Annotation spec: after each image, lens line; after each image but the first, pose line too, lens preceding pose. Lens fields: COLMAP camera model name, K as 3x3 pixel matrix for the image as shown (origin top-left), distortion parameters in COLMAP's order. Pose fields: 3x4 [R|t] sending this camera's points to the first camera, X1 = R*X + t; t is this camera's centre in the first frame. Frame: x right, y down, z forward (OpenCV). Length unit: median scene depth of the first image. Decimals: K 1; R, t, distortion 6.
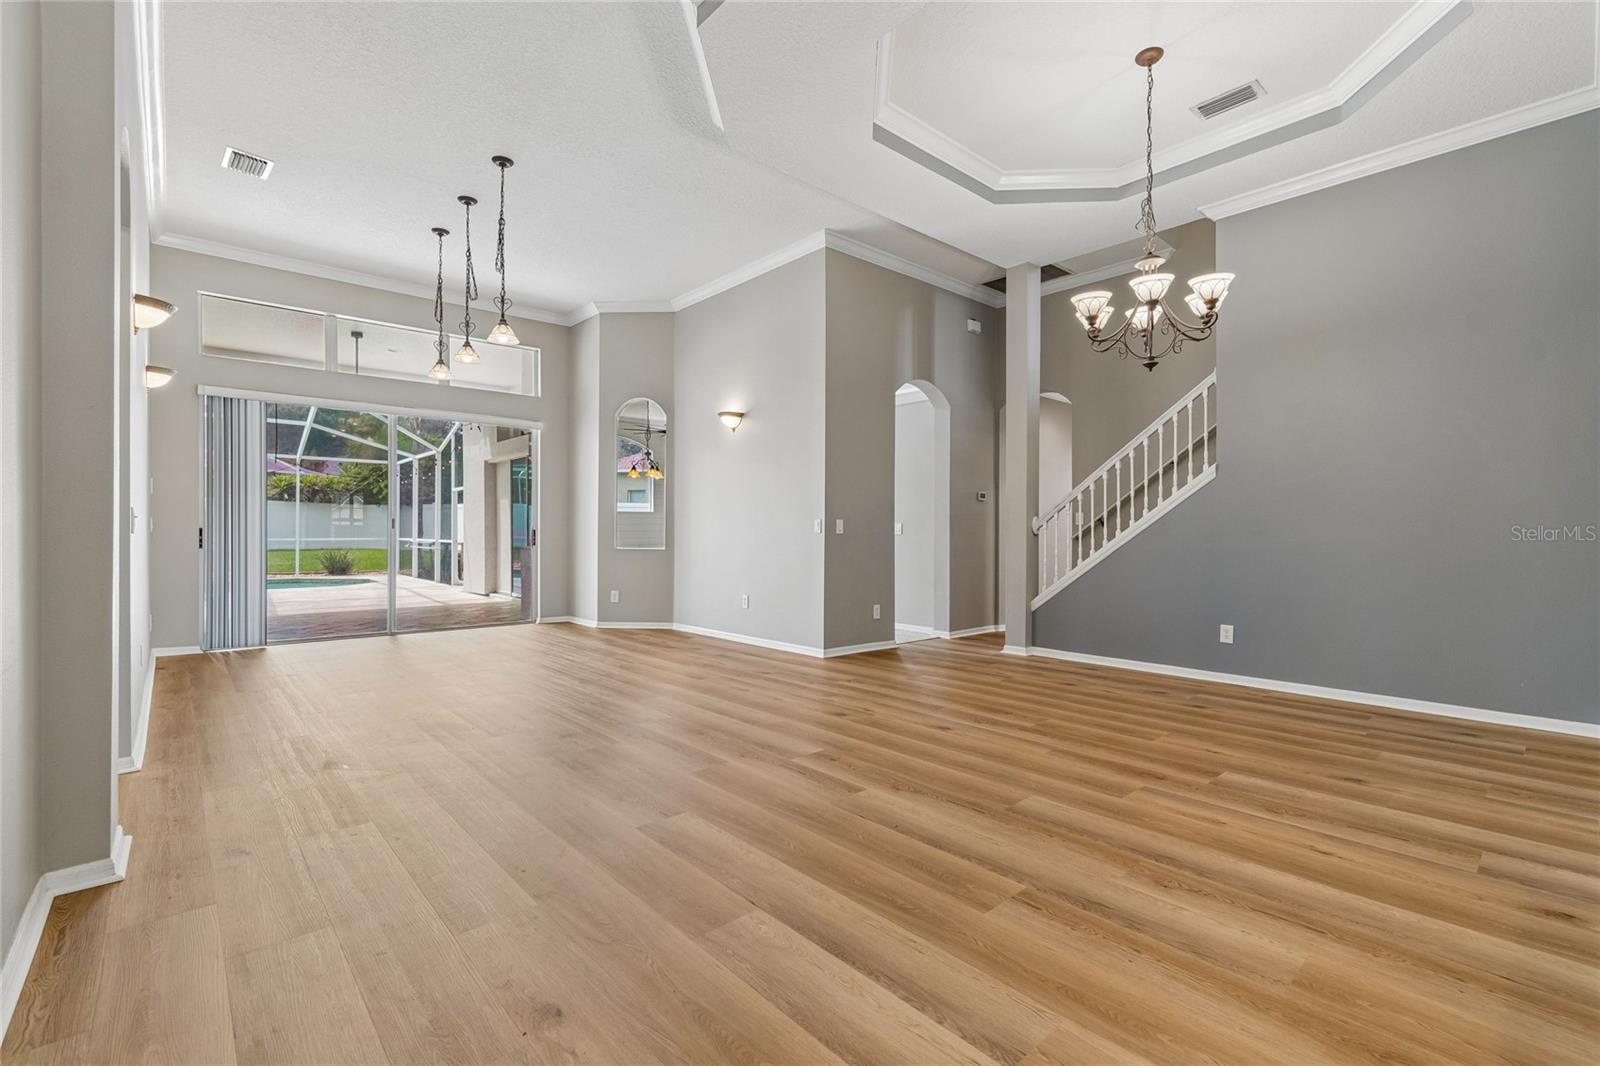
lens RADIAL K [[706.3, 0, 809.5], [0, 706.3, 531.9], [0, 0, 1]] dist [0.003400, 0.000175]
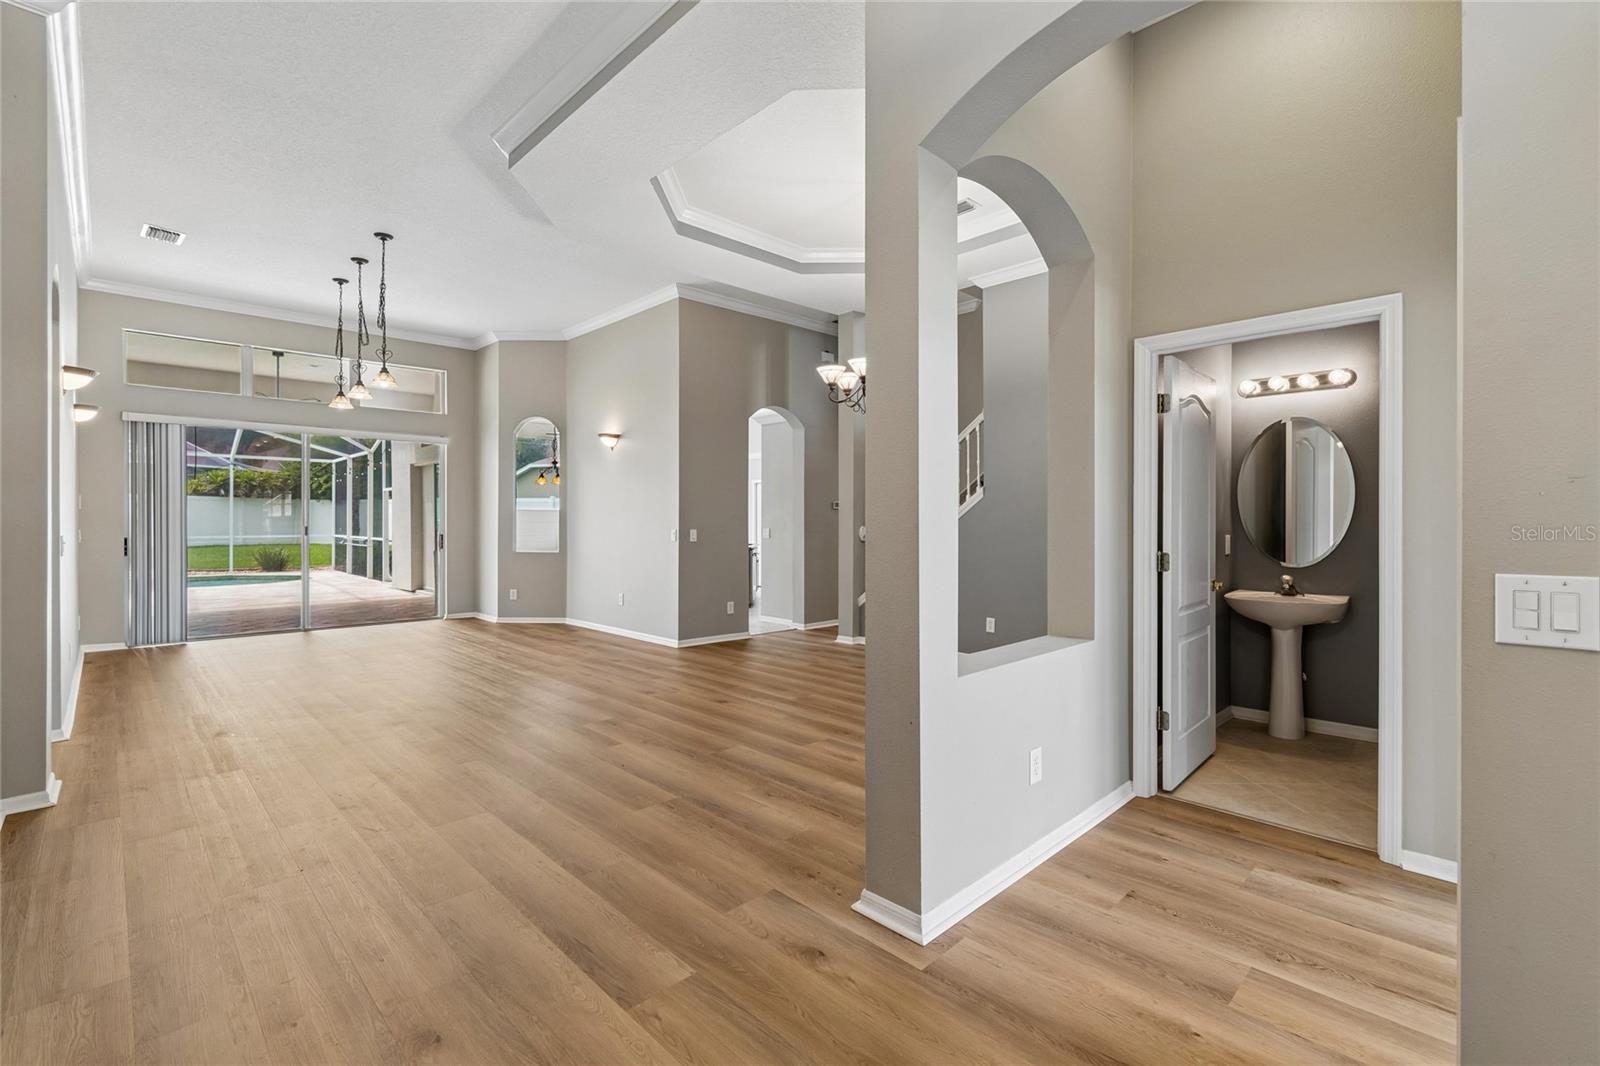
lens RADIAL K [[712.5, 0, 805.7], [0, 712.5, 521.1], [0, 0, 1]] dist [0.003350, -0.000273]
pose [[0.999132, -0.002088, 0.041596, 0.252910], [0.002075, 0.999998, 0.000371, -0.044038], [-0.041596, -0.000284, 0.999134, -0.262504]]
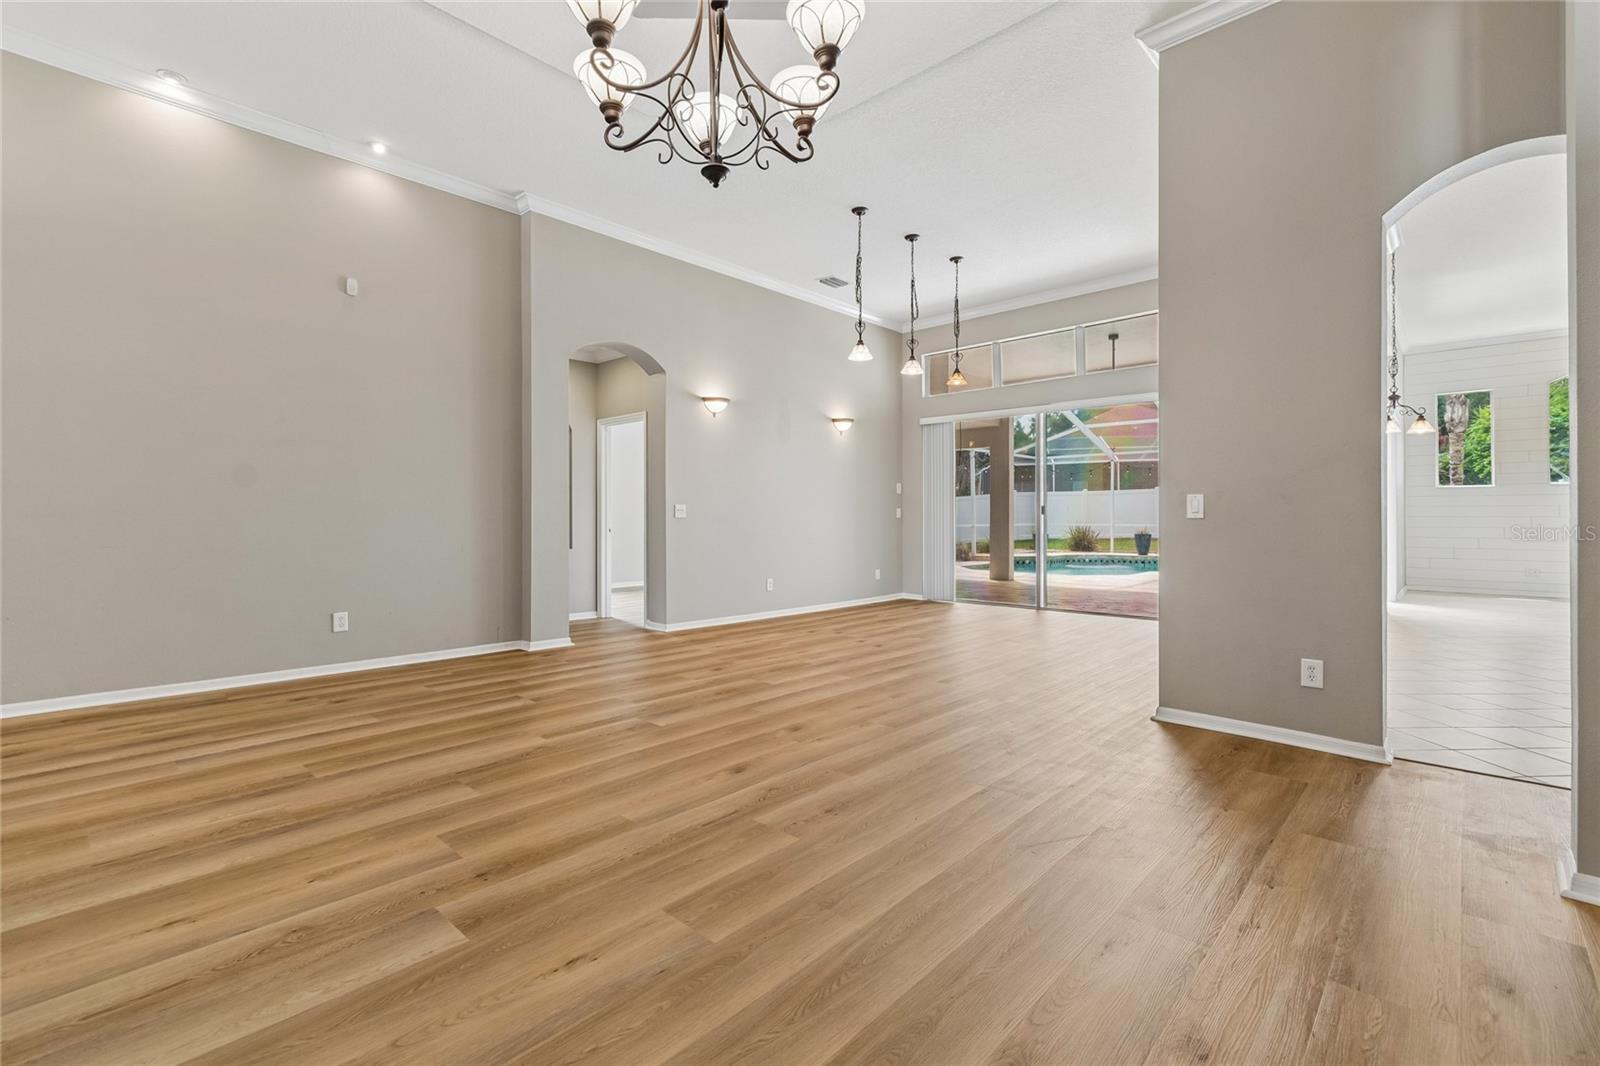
lens RADIAL K [[710.6, 0, 800.9], [0, 710.6, 515.9], [0, 0, 1]] dist [0.000178, -0.000215]
pose [[0.088555, -0.004073, -0.996063, 0.847622], [-0.000405, 0.999991, -0.004125, 0.004208], [0.996071, 0.000769, 0.088553, 0.875823]]
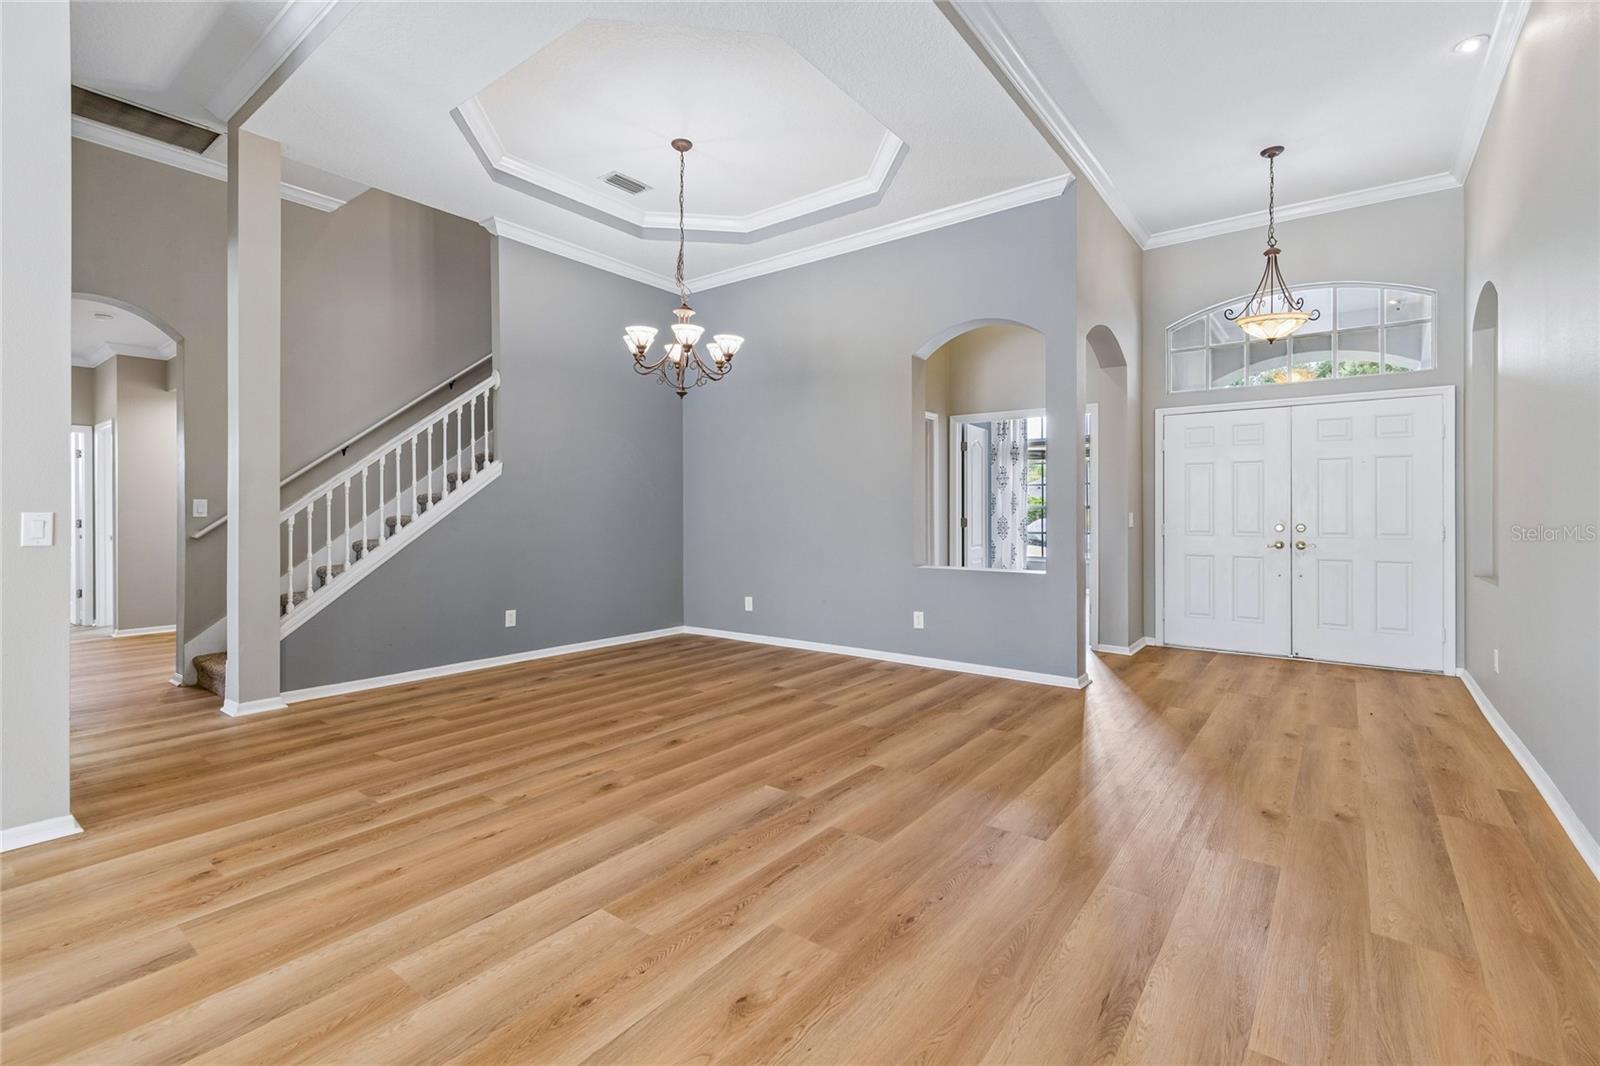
lens RADIAL K [[714.9, 0, 798.7], [0, 714.9, 509.7], [0, 0, 1]] dist [0.000863, -0.000022]
pose [[-0.180626, 0.000976, 0.983551, -0.682747], [0.000680, 0.999999, -0.000867, -0.028003], [-0.983552, 0.000513, -0.180626, 0.884162]]
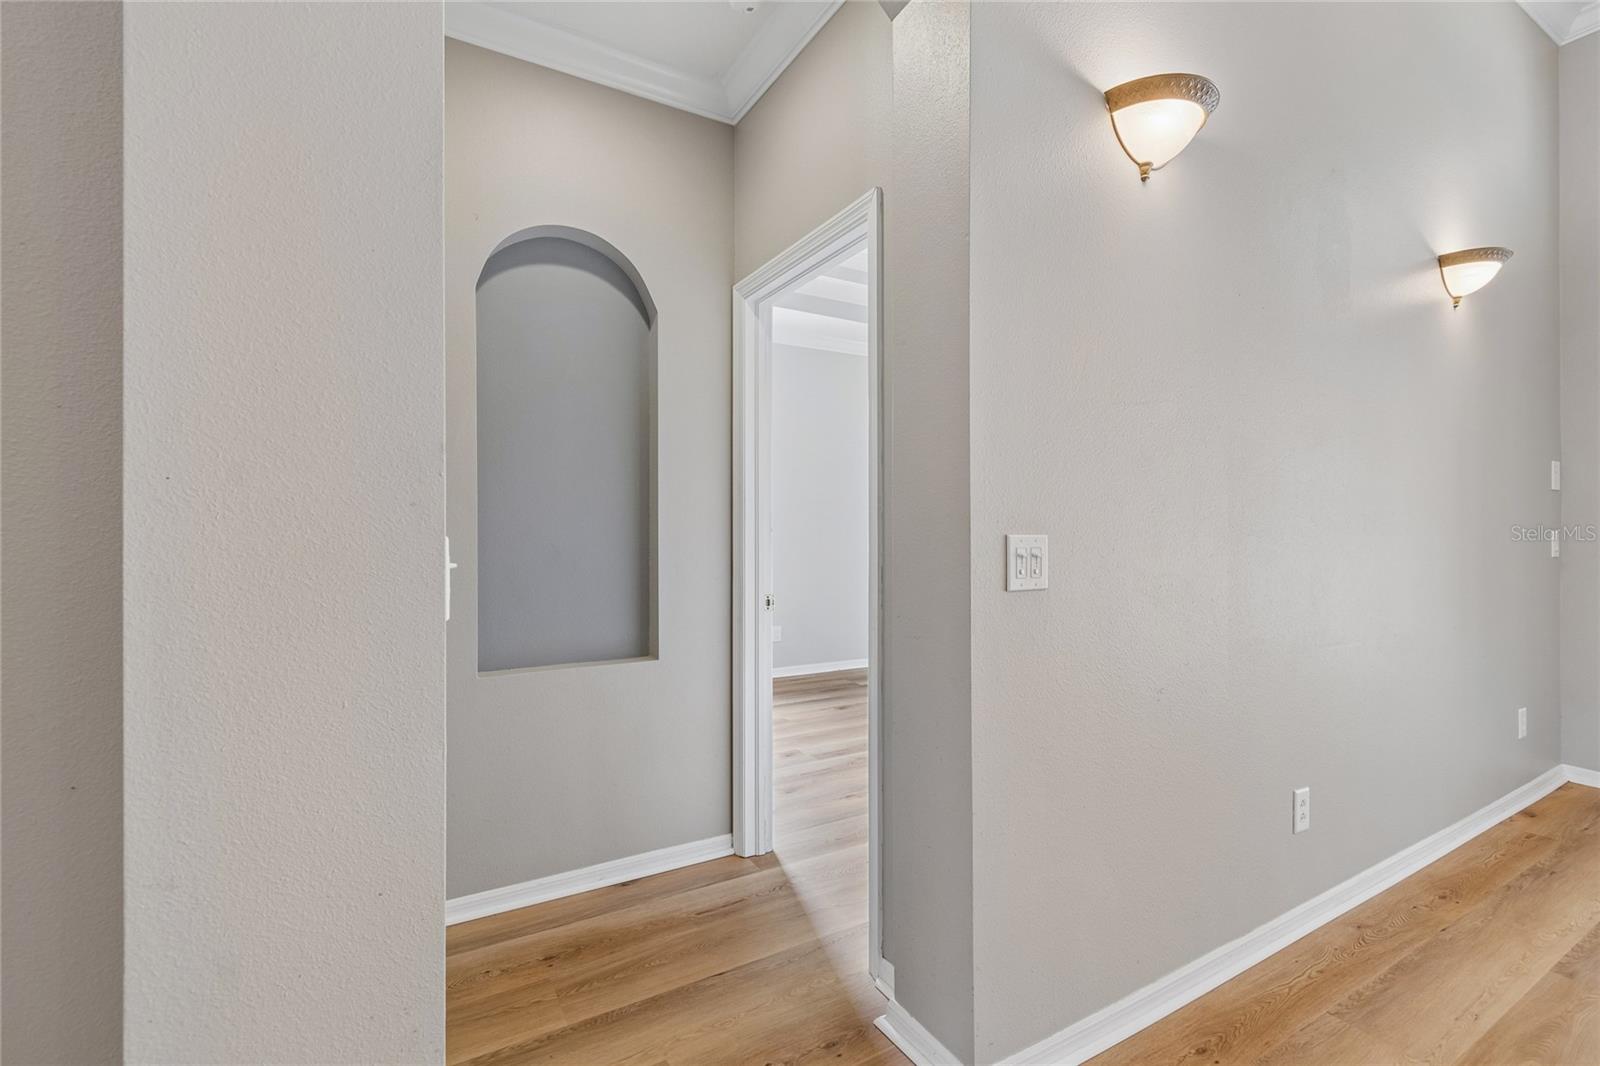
lens RADIAL K [[699.7, 0, 796.0], [0, 699.7, 529.2], [0, 0, 1]] dist [0.000726, -0.000049]
pose [[-0.203905, -0.001995, -0.978989, -0.349987], [0.000497, 0.999998, -0.002142, -0.028181], [0.978990, -0.000923, -0.203904, 0.708743]]
